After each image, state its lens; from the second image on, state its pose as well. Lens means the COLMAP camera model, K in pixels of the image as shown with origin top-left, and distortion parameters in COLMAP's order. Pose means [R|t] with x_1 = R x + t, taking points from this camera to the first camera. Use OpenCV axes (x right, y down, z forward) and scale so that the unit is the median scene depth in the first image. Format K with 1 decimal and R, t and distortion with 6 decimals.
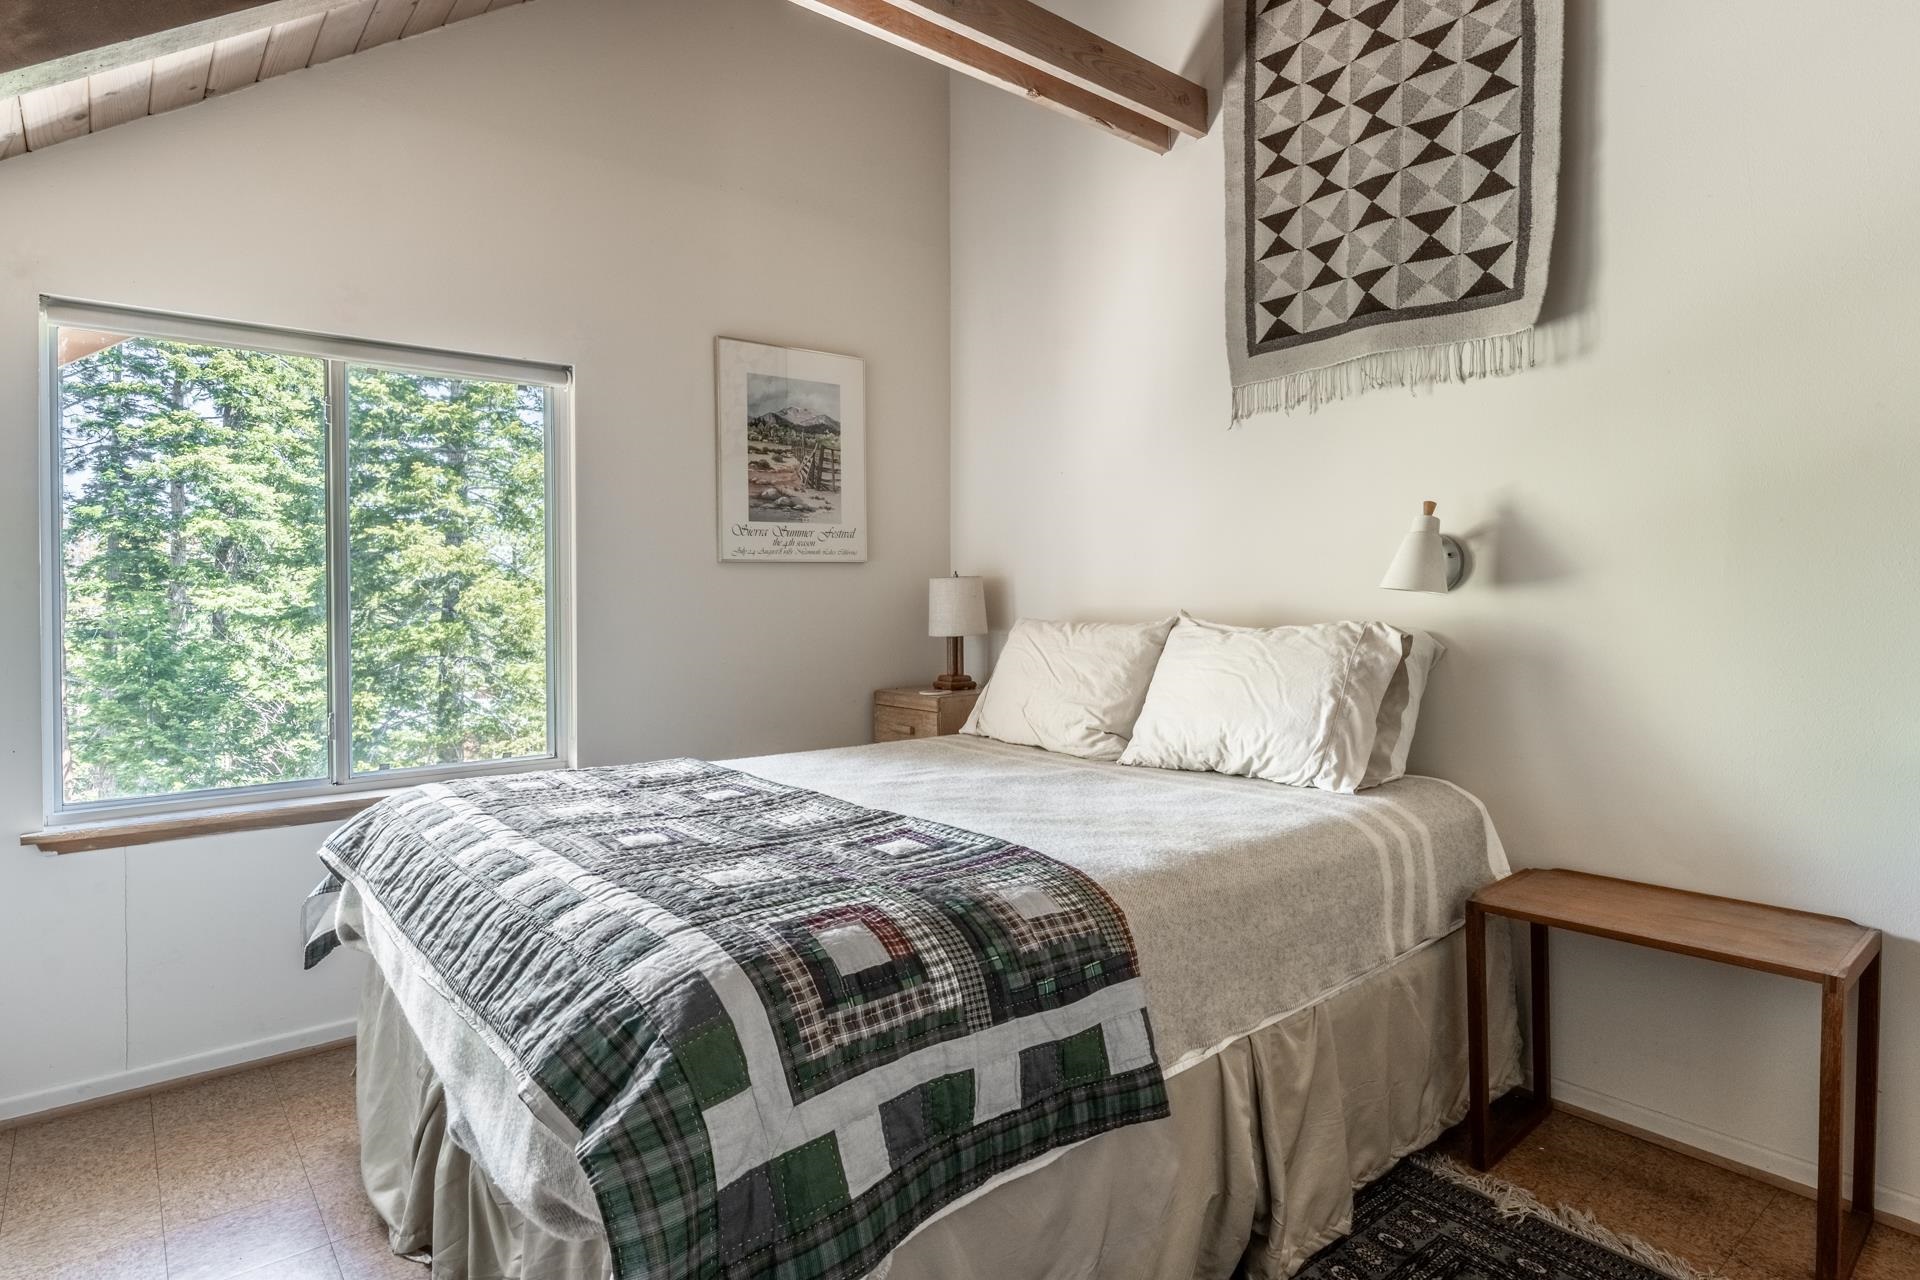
lens RADIAL K [[1061.6, 0, 967.3], [0, 1061.6, 639.6], [0, 0, 1]] dist [-0.002603, -0.001368]
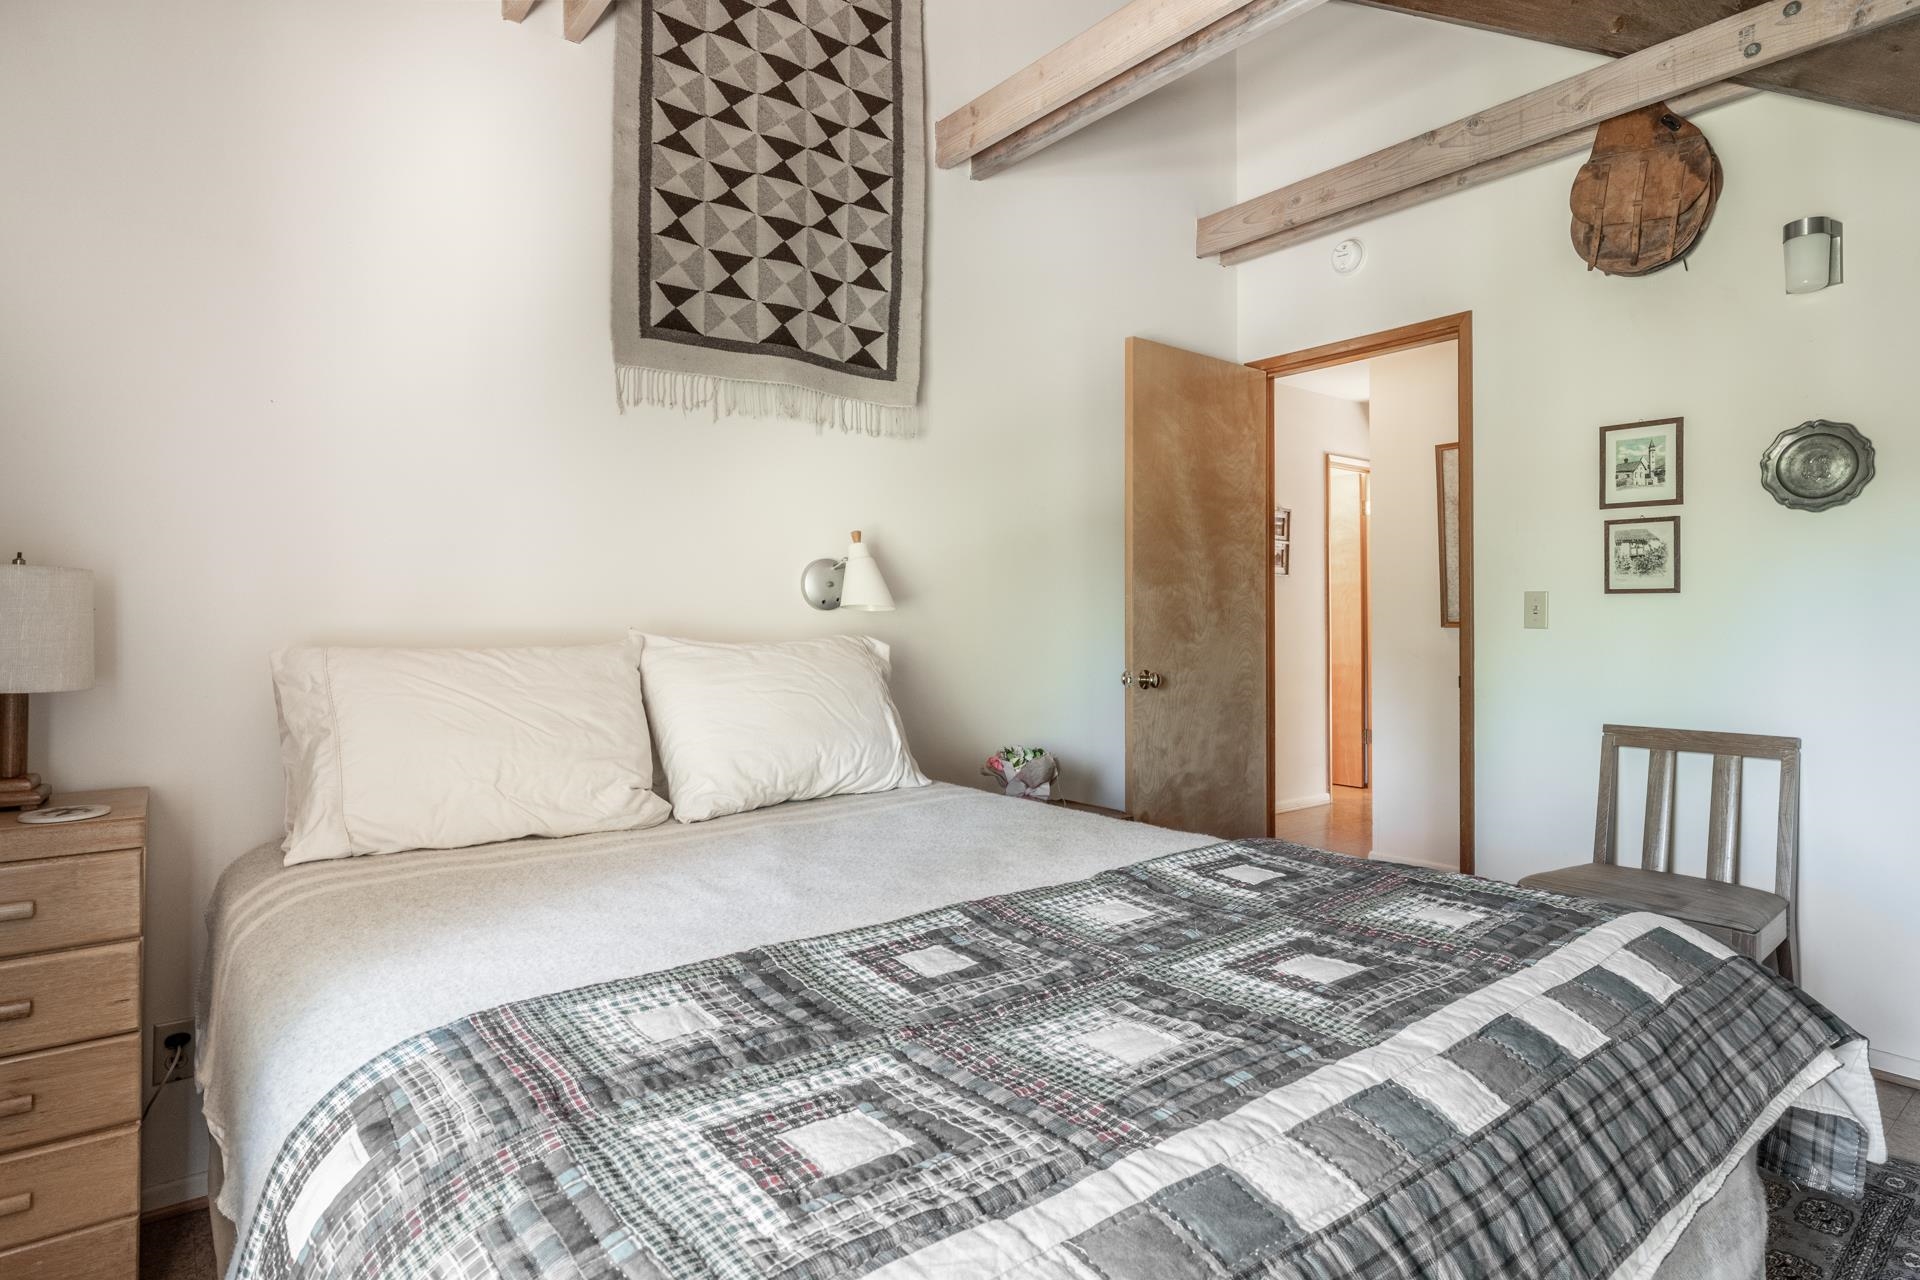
lens RADIAL K [[1032.0, 0, 966.4], [0, 1032.0, 622.7], [0, 0, 1]] dist [-0.000412, 0.000084]
pose [[0.016007, -0.004787, 0.999860, -0.615264], [0.031510, 0.999494, 0.004281, -0.028082], [-0.999375, 0.031437, 0.016150, 0.768658]]
